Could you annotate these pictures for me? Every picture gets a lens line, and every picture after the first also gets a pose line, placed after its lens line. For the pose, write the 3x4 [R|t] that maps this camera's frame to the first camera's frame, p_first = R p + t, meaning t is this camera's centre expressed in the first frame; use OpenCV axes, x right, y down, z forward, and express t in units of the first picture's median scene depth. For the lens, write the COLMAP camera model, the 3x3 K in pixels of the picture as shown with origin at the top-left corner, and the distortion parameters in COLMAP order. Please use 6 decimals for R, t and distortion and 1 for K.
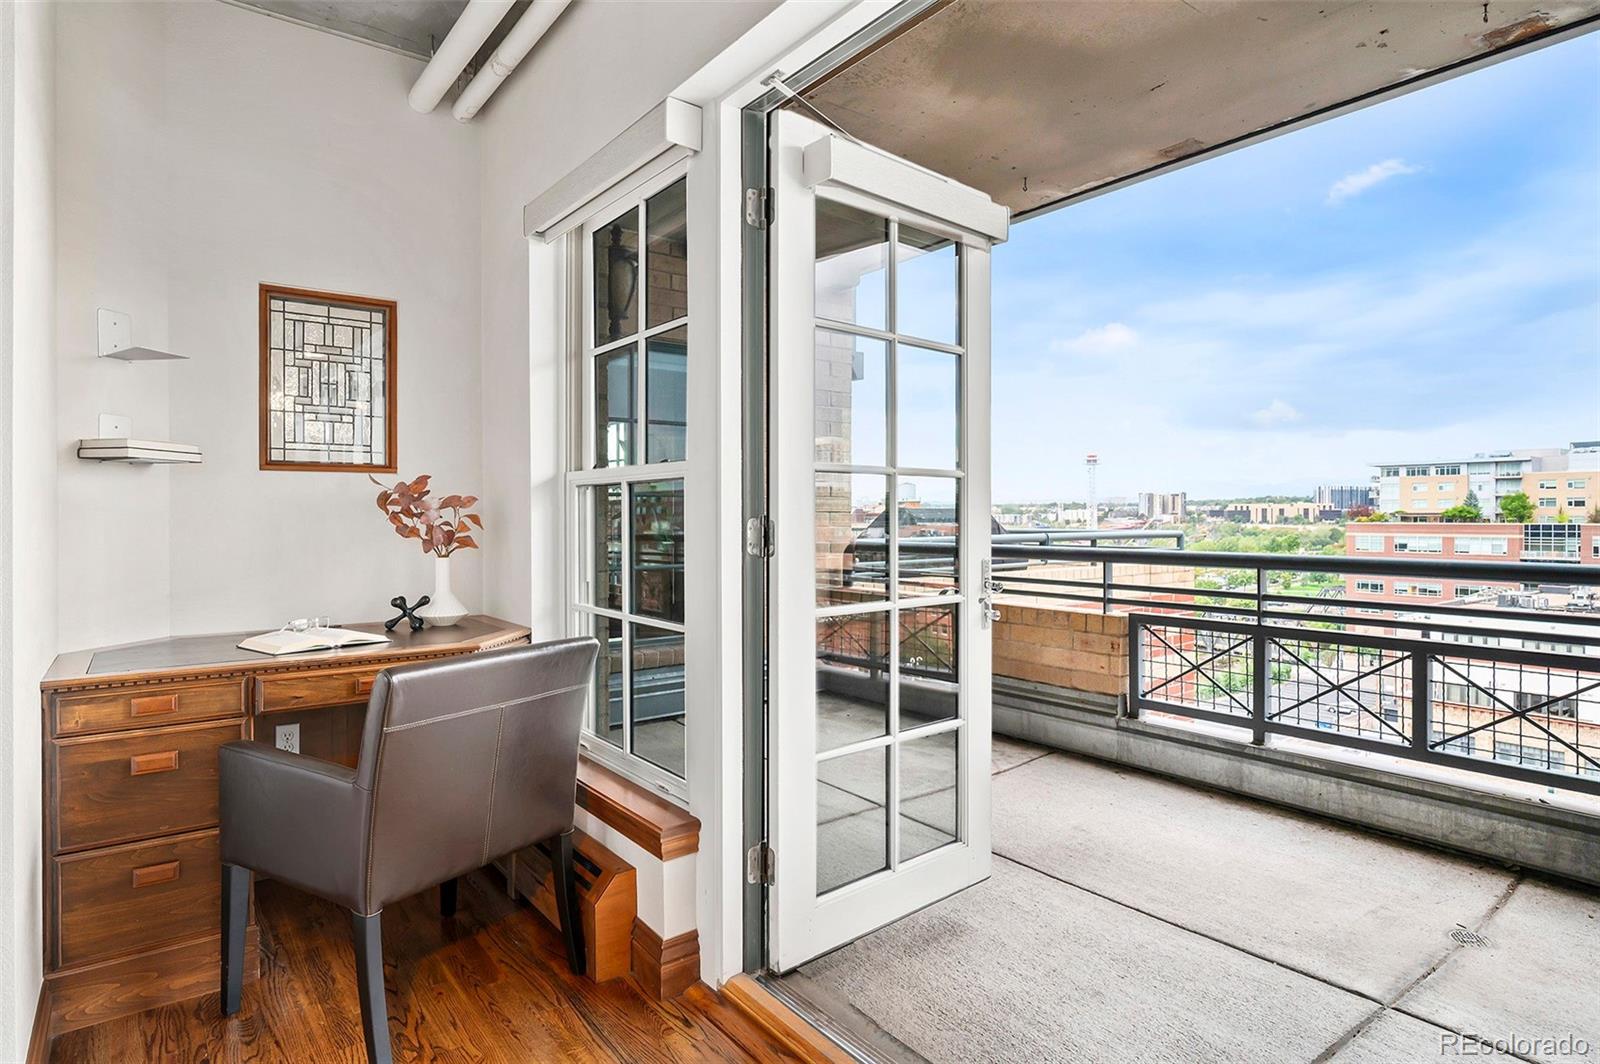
lens RADIAL K [[873.8, 0, 795.3], [0, 873.8, 525.1], [0, 0, 1]] dist [0.005579, -0.002092]
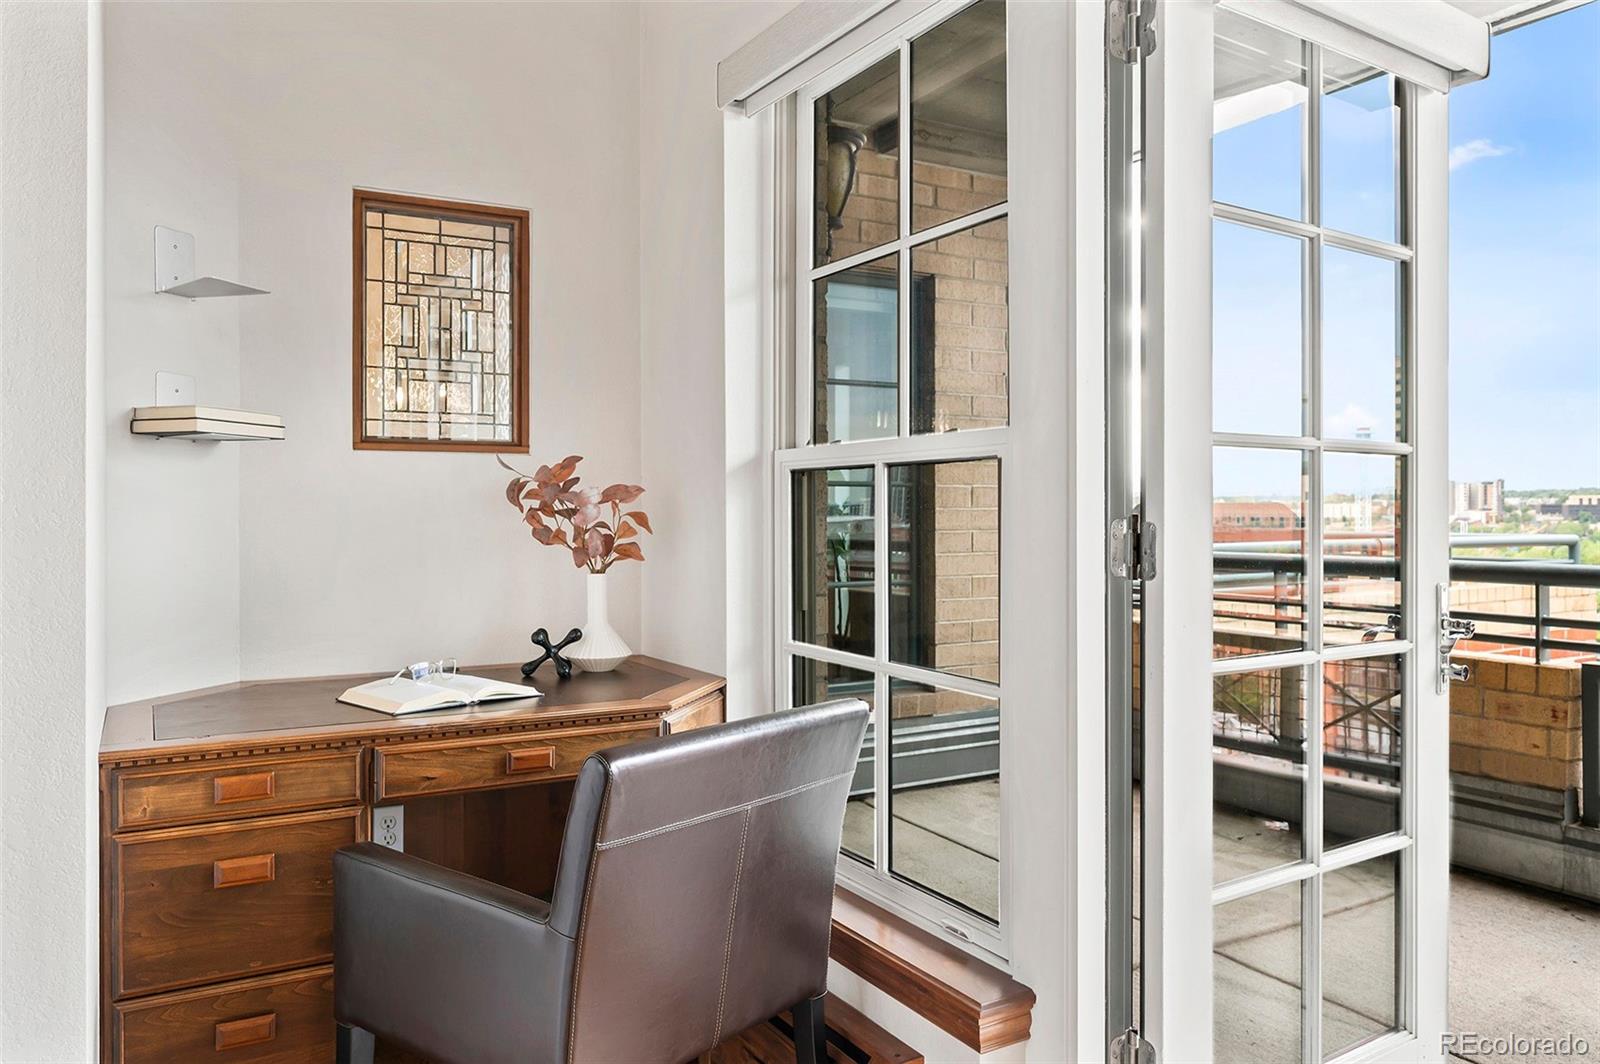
lens RADIAL K [[1164.7, 0, 797.8], [0, 1164.7, 523.4], [0, 0, 1]] dist [0.012463, -0.009626]
pose [[0.992305, 0.002213, -0.123801, -0.136693], [-0.002296, 0.999997, -0.000523, -0.003265], [0.123799, 0.000804, 0.992307, 0.102029]]
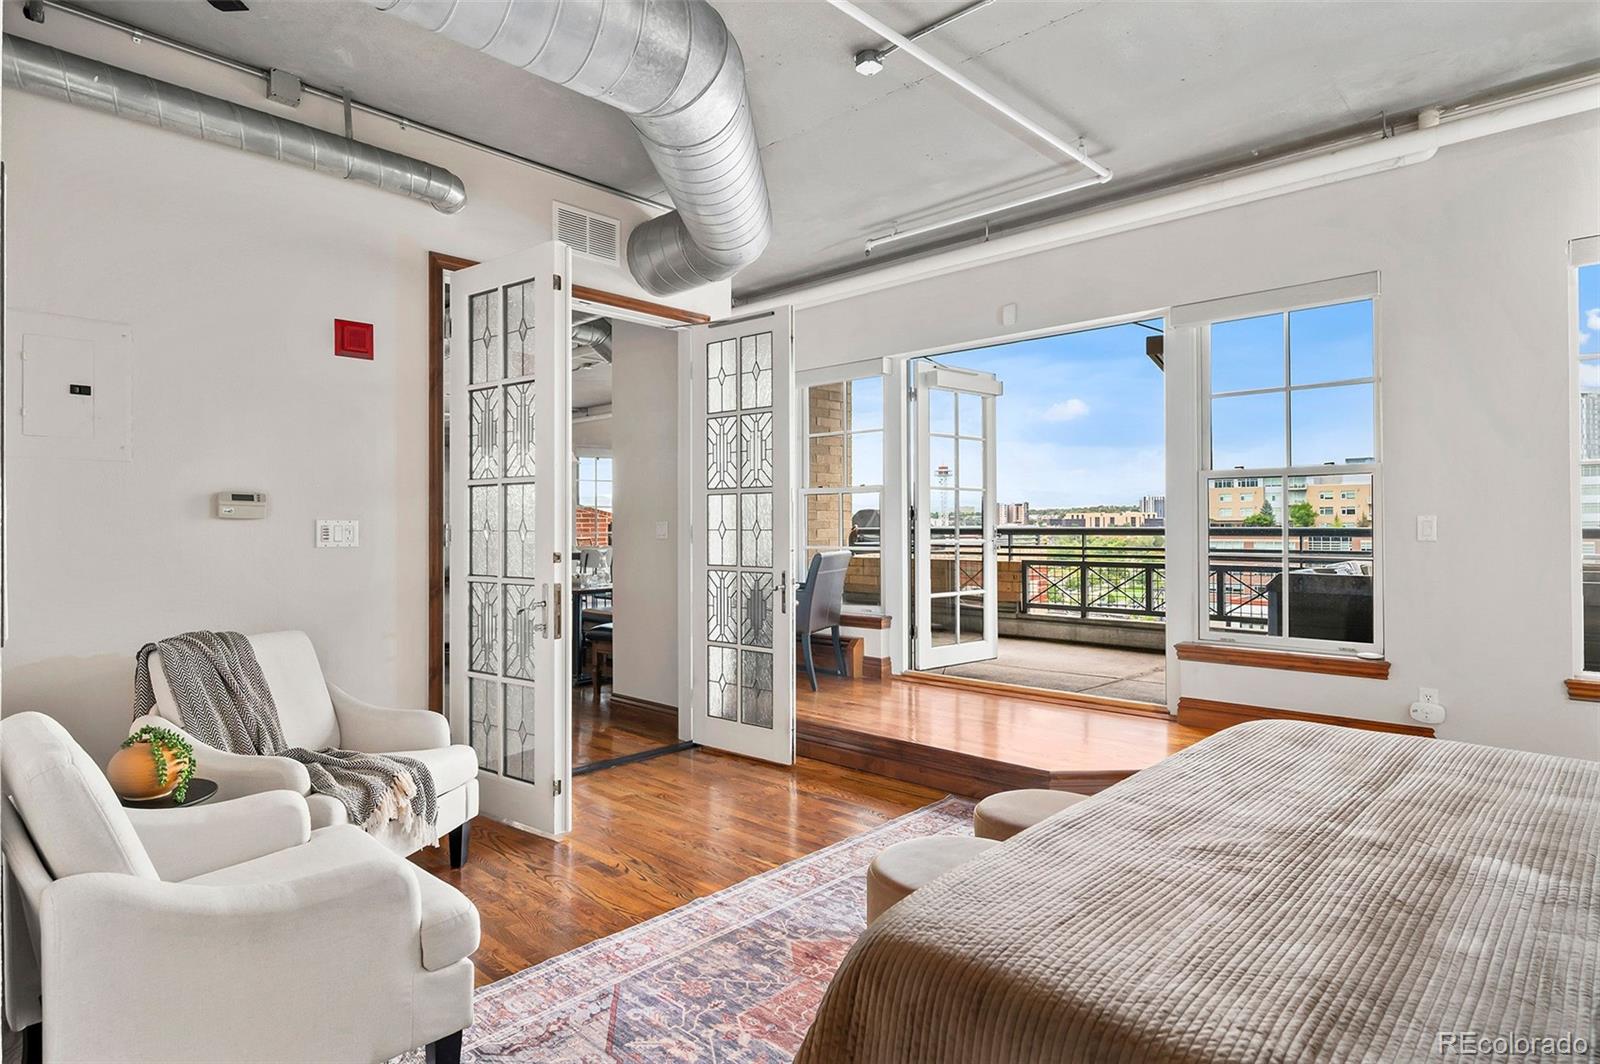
lens RADIAL K [[873.8, 0, 803.6], [0, 873.8, 530.5], [0, 0, 1]] dist [0.005579, -0.002092]
pose [[0.985916, -0.005176, 0.167161, -0.653031], [0.006021, 0.999972, -0.004548, 0.062284], [-0.167133, 0.005491, 0.985919, -1.296527]]
